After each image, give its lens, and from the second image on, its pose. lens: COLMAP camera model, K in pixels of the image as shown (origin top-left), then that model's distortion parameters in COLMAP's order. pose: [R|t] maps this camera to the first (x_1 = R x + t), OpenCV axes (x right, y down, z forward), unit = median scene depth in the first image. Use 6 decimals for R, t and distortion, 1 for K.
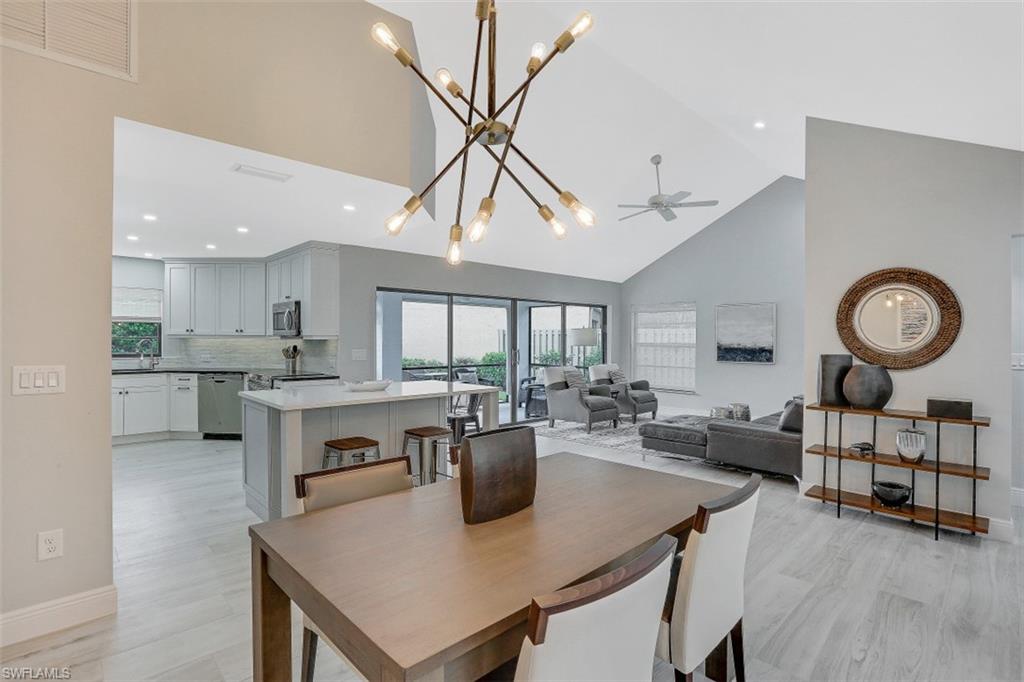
lens RADIAL K [[502.2, 0, 505.7], [0, 502.2, 332.8], [0, 0, 1]] dist [-0.050784, 0.023083]
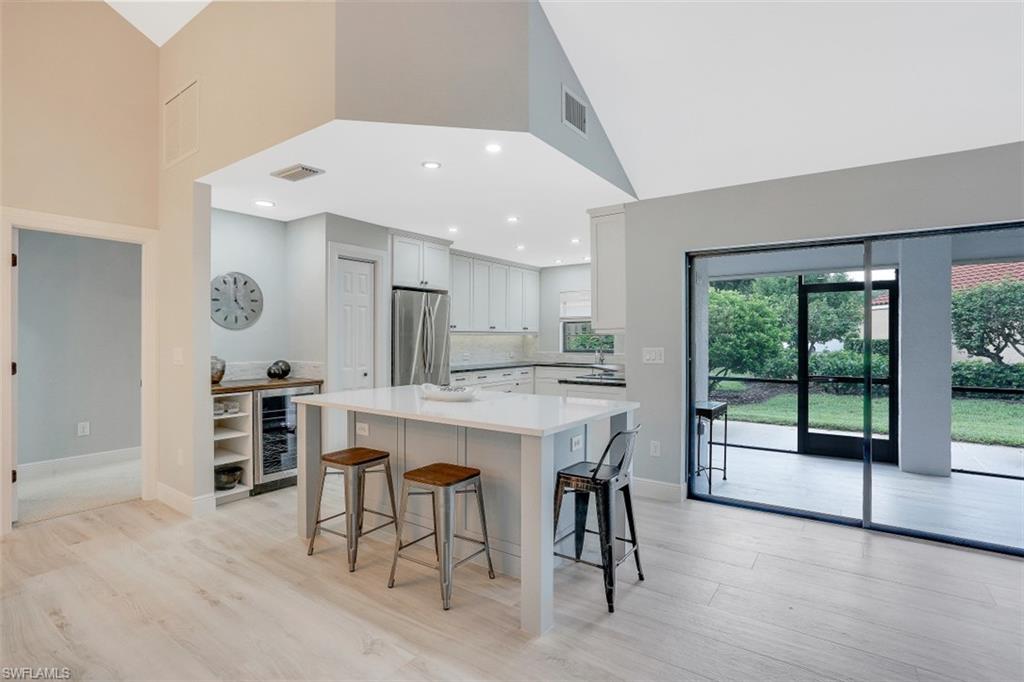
lens RADIAL K [[502.2, 0, 509.7], [0, 502.2, 333.9], [0, 0, 1]] dist [-0.050784, 0.023083]
pose [[0.204223, -0.013374, -0.978833, 0.285420], [0.011287, 0.999872, -0.011306, 0.016397], [0.978859, -0.008740, 0.204348, 0.560678]]
